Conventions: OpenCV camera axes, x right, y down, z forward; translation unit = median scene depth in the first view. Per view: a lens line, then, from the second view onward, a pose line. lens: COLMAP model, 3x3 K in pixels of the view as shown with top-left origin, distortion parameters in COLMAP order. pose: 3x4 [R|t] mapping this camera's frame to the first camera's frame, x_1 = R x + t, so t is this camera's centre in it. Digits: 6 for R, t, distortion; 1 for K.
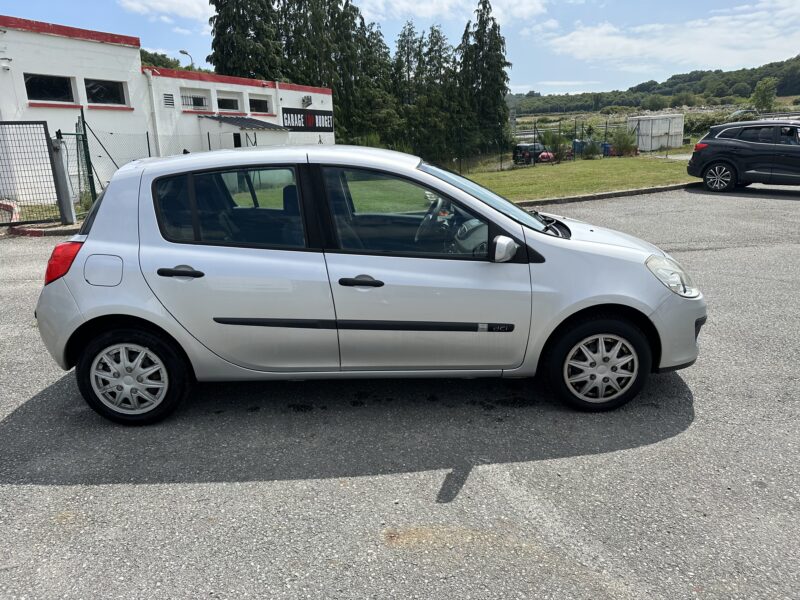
lens RADIAL K [[561.9, 0, 400.0], [0, 561.9, 300.0], [0, 0, 1]] dist [0.000227, -0.008918]
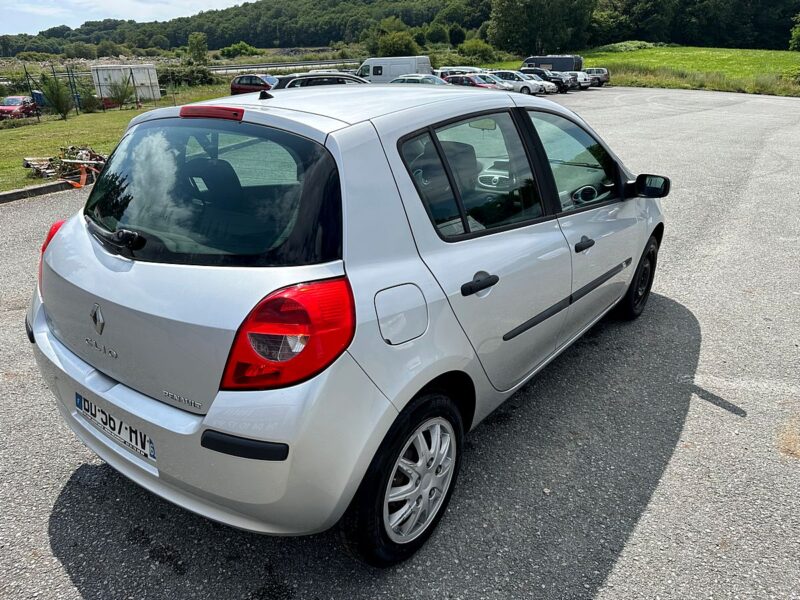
lens RADIAL K [[569.5, 0, 400.0], [0, 569.5, 300.0], [0, 0, 1]] dist [0.008192, -0.020215]
pose [[0.626604, -0.260864, 0.734382, -0.135053], [0.207088, 0.964172, 0.165793, -0.022692], [-0.751320, 0.048195, 0.658176, 0.091732]]
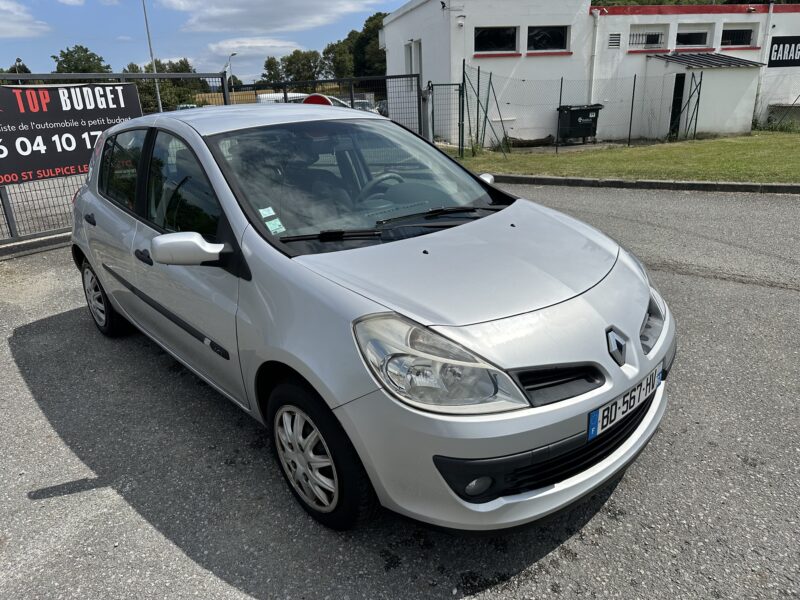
lens RADIAL K [[561.9, 0, 400.0], [0, 561.9, 300.0], [0, 0, 1]] dist [0.000227, -0.008918]
pose [[0.653509, 0.244166, -0.716456, 0.132671], [-0.175189, 0.969633, 0.170650, -0.029365], [0.736366, 0.013994, 0.676439, 0.097984]]
